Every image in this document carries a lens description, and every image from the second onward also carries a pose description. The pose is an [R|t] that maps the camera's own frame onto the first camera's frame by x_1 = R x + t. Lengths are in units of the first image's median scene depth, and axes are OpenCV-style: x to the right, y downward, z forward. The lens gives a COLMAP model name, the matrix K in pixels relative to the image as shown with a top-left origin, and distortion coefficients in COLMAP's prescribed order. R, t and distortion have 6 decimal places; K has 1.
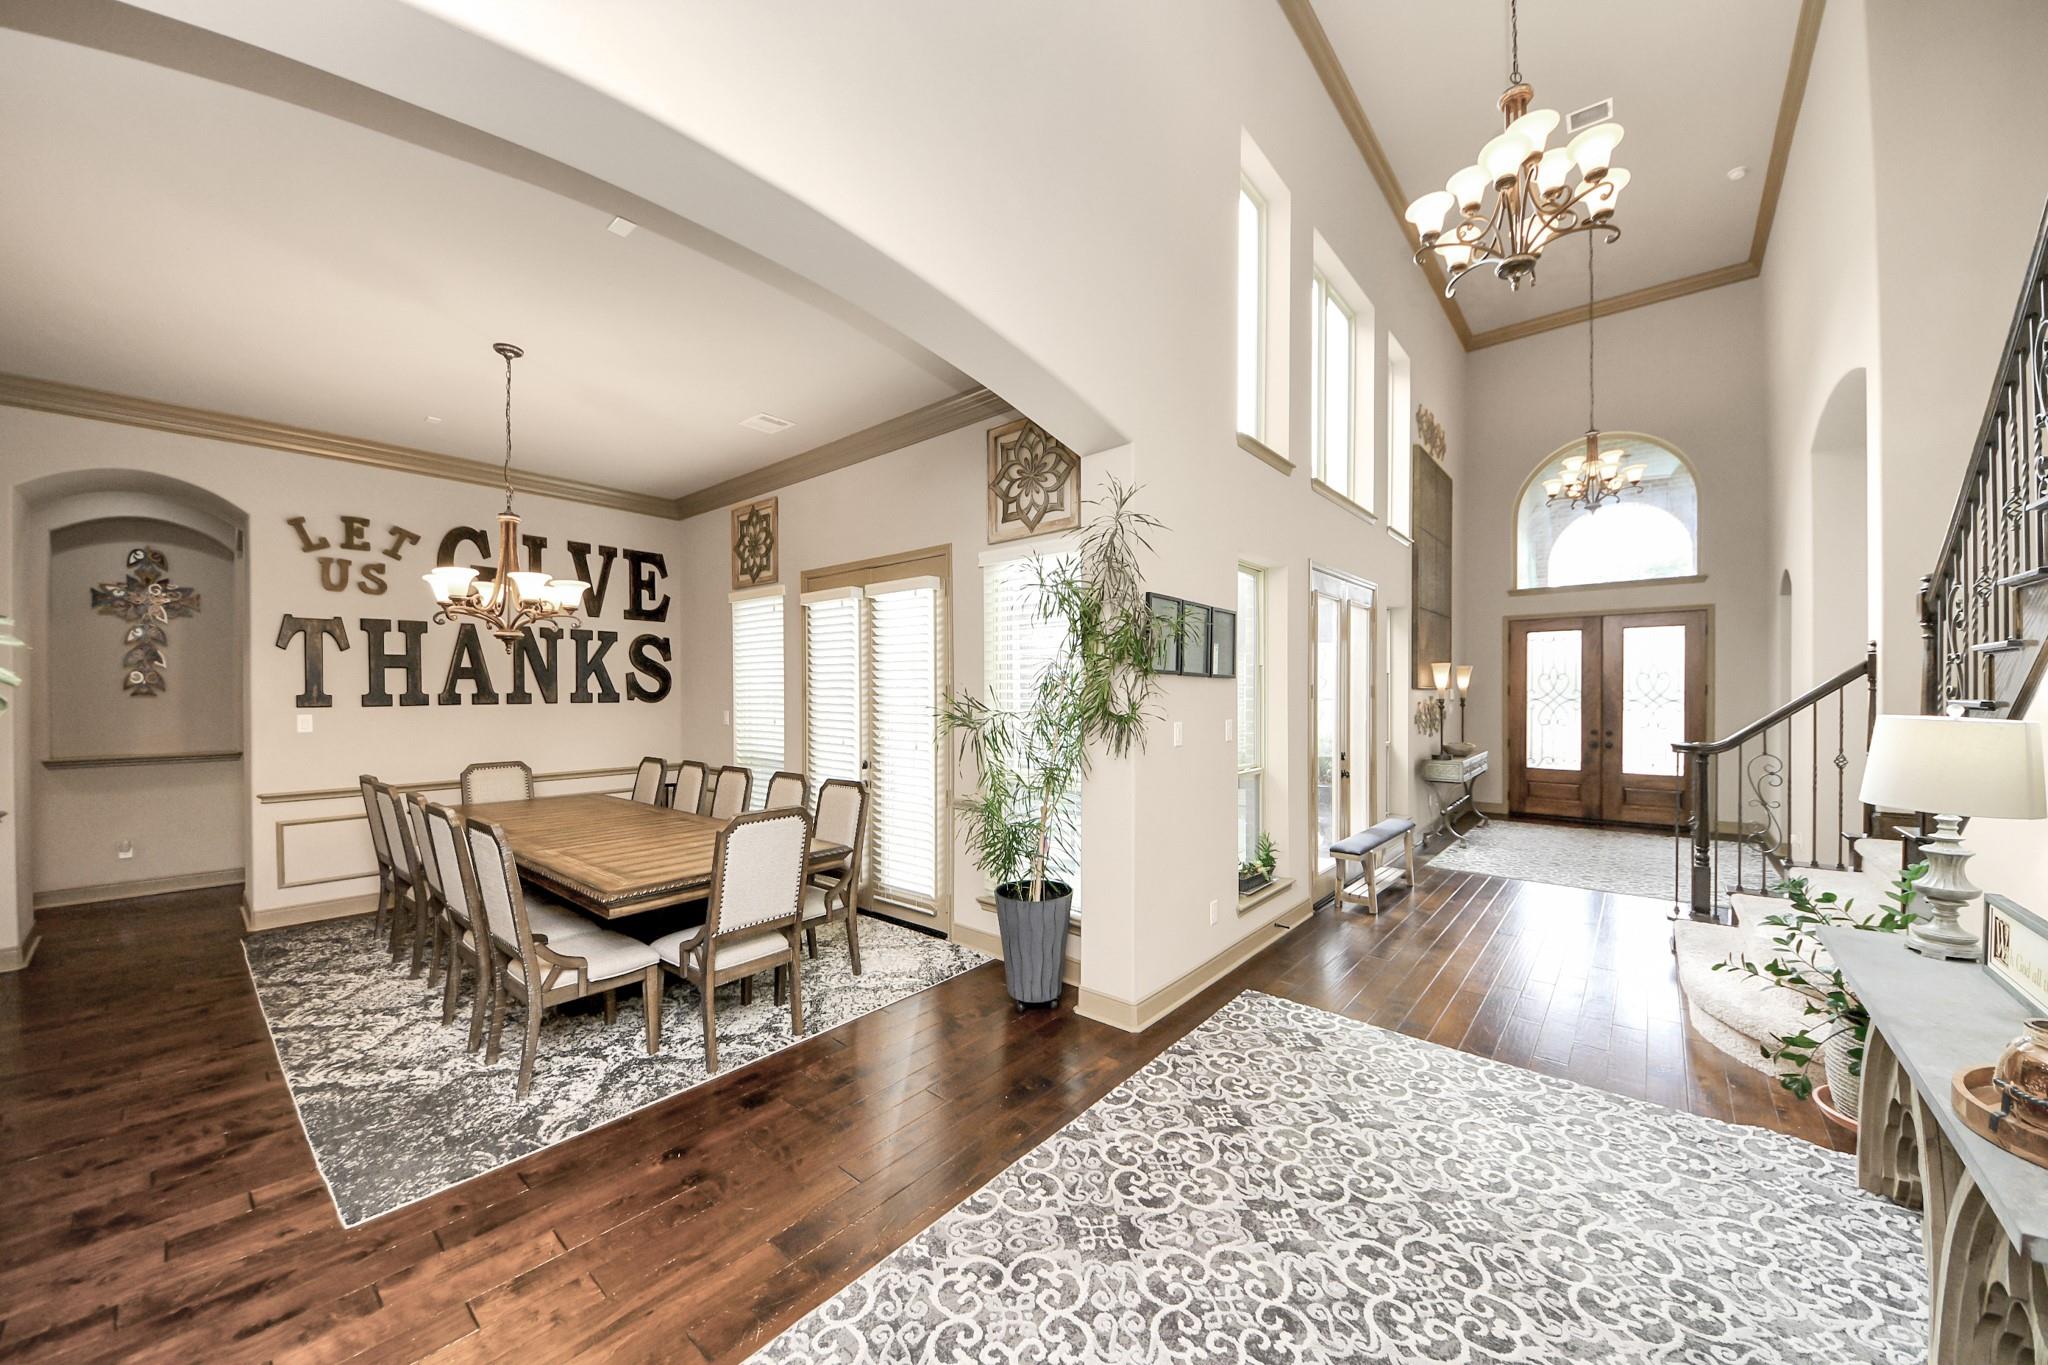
lens RADIAL K [[742.0, 0, 1034.8], [0, 742.0, 695.2], [0, 0, 1]] dist [0.004105, -0.006394]
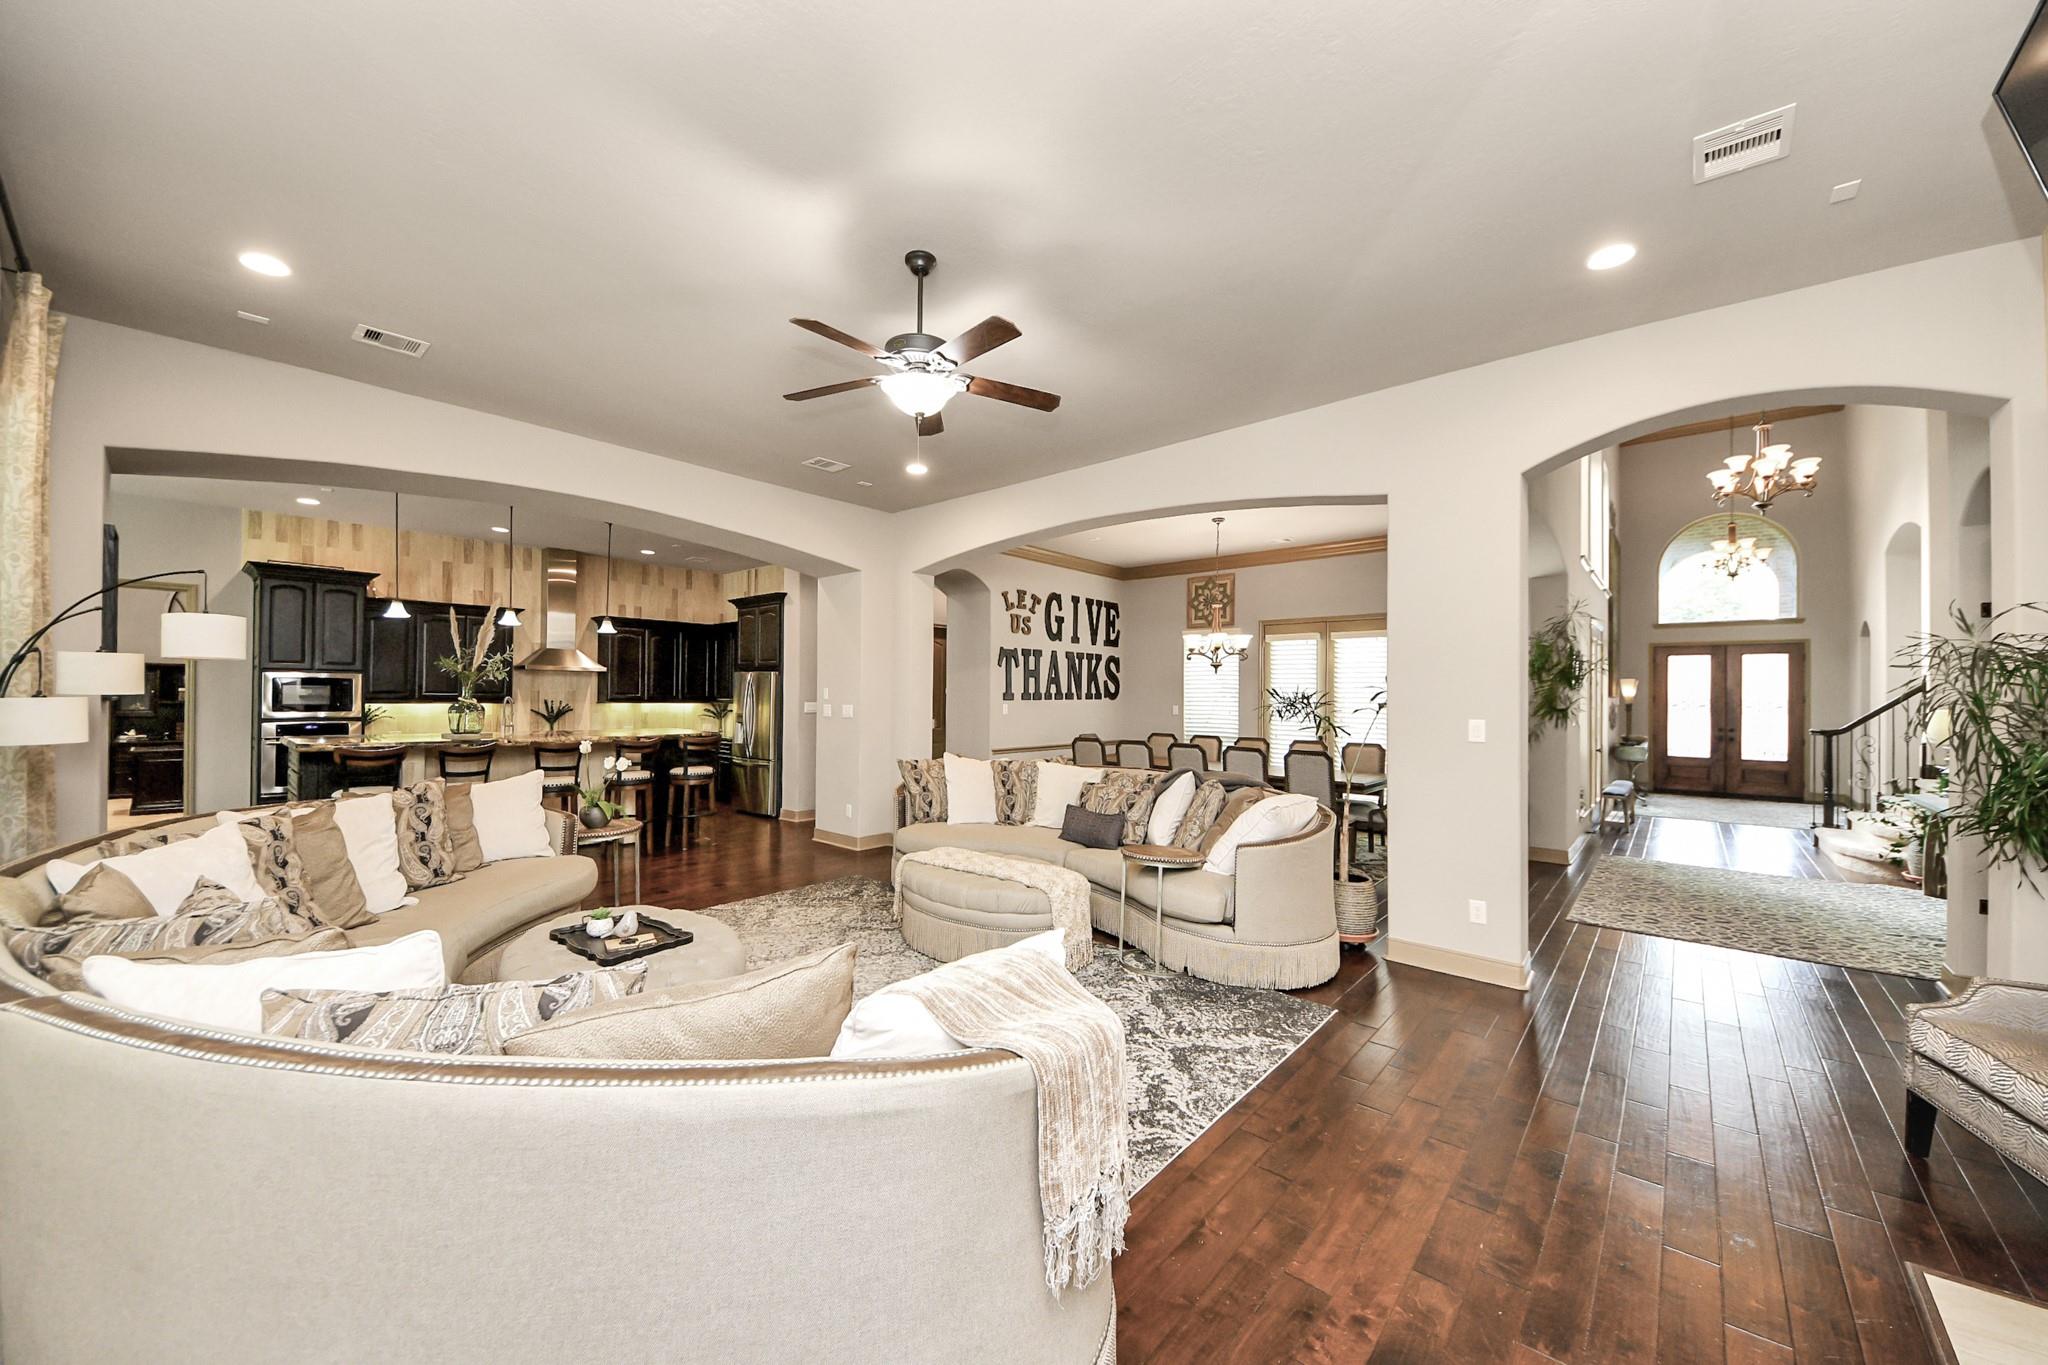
lens RADIAL K [[742.0, 0, 1044.3], [0, 742.0, 696.7], [0, 0, 1]] dist [0.004105, -0.006394]
pose [[0.999557, 0.013585, -0.026495, -0.791239], [-0.013567, 0.999908, 0.000876, 0.005753], [0.026505, -0.000516, 0.999649, -0.702063]]
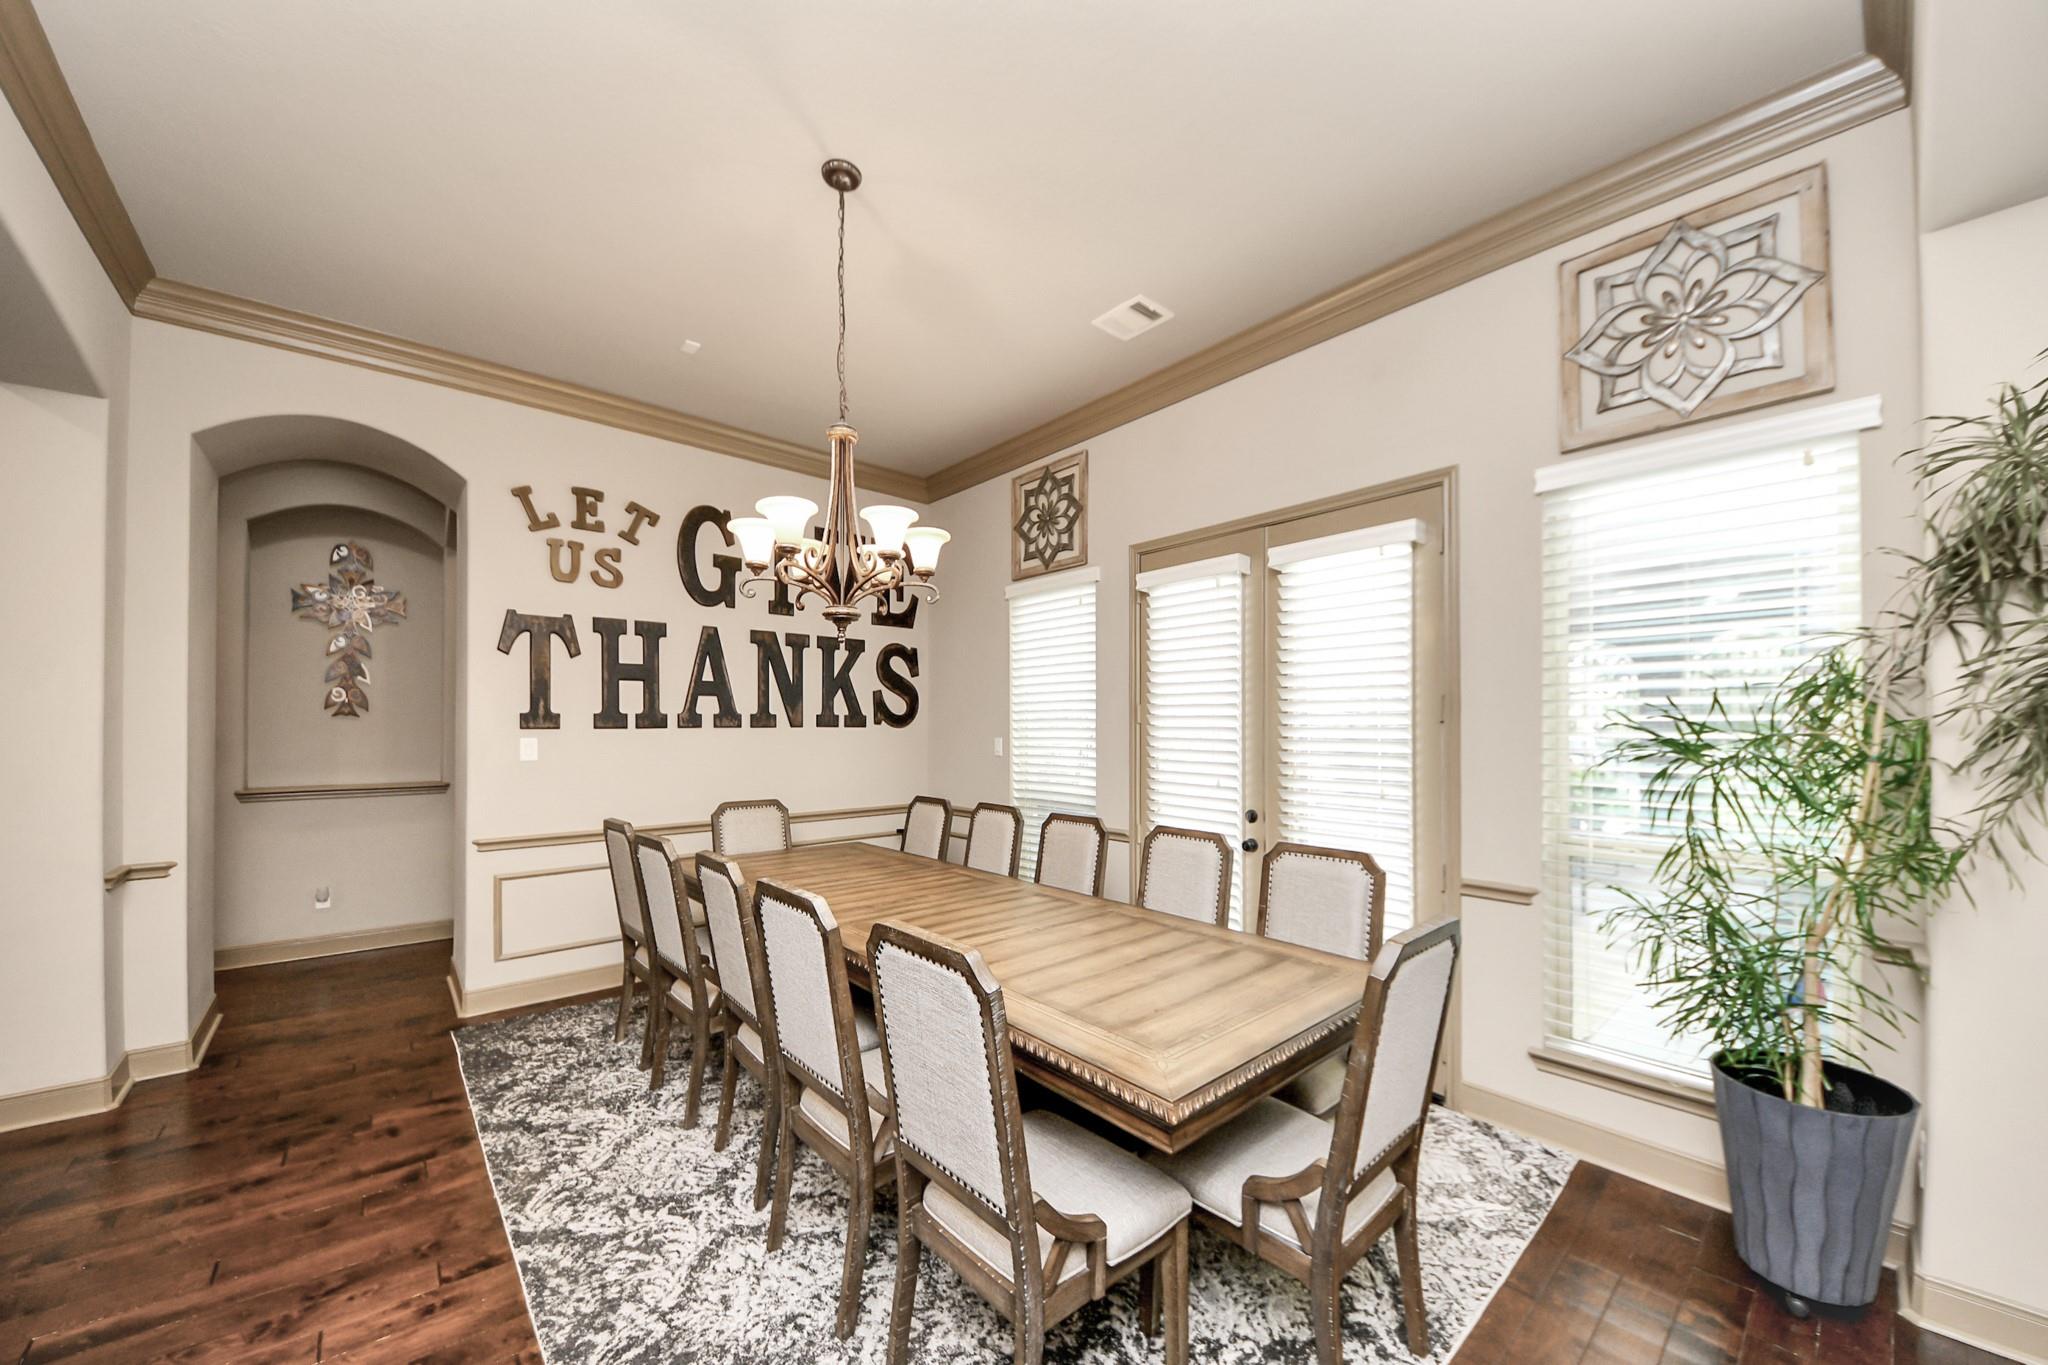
lens RADIAL K [[742.0, 0, 1047.5], [0, 742.0, 712.8], [0, 0, 1]] dist [0.004105, -0.006394]
pose [[0.991612, -0.006974, -0.129065, -0.321902], [0.004019, 0.999724, -0.023139, 0.017689], [0.129191, 0.022427, 0.991366, 0.275952]]
